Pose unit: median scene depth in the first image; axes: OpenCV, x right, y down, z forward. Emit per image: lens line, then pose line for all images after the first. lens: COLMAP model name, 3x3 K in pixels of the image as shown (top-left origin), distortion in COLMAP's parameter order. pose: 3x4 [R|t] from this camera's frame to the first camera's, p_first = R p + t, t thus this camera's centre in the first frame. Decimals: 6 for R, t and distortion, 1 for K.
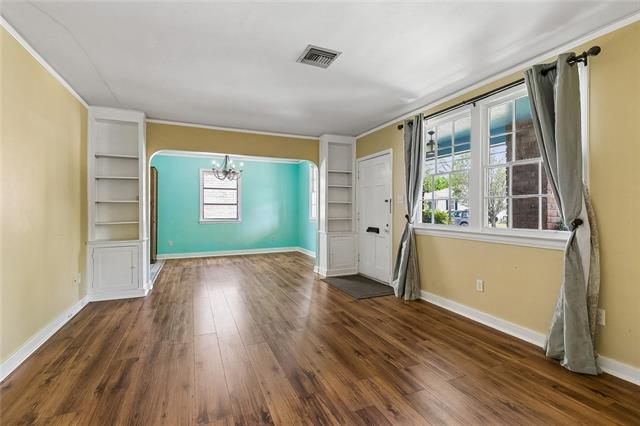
lens RADIAL K [[288.3, 0, 321.6], [0, 288.3, 211.7], [0, 0, 1]] dist [0.000153, 0.000135]
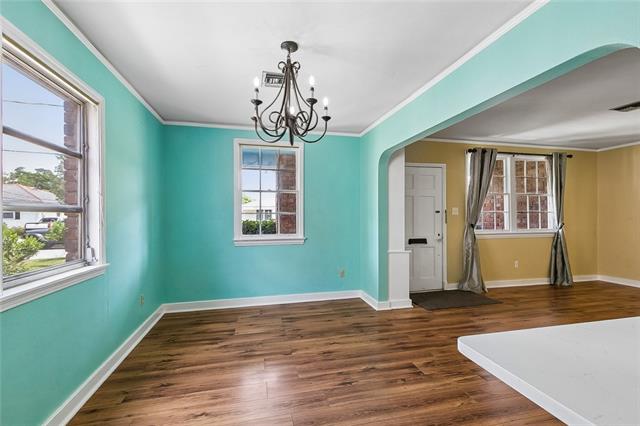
lens RADIAL K [[287.6, 0, 318.0], [0, 287.6, 215.5], [0, 0, 1]] dist [0.000048, 0.000047]
pose [[0.200159, 0.001635, 0.979762, -1.124705], [0.012474, 0.999913, -0.004217, -0.030586], [-0.979684, 0.013066, 0.200121, 1.529939]]
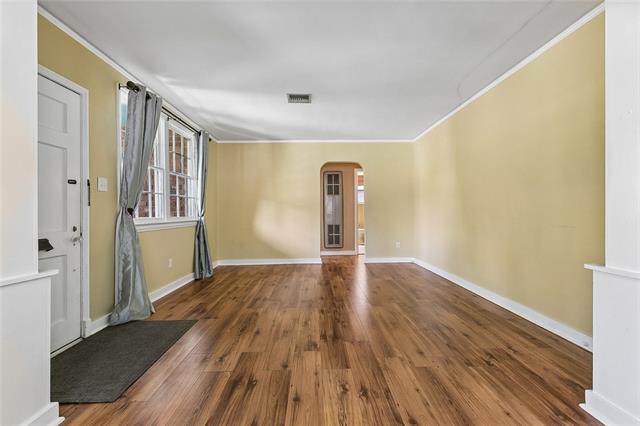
lens RADIAL K [[288.3, 0, 321.6], [0, 288.3, 211.7], [0, 0, 1]] dist [0.000153, 0.000135]
pose [[-0.921173, 0.008701, 0.389057, -0.482467], [0.011927, 0.999912, 0.005877, 0.023582], [-0.388972, 0.010054, -0.921195, 1.633477]]
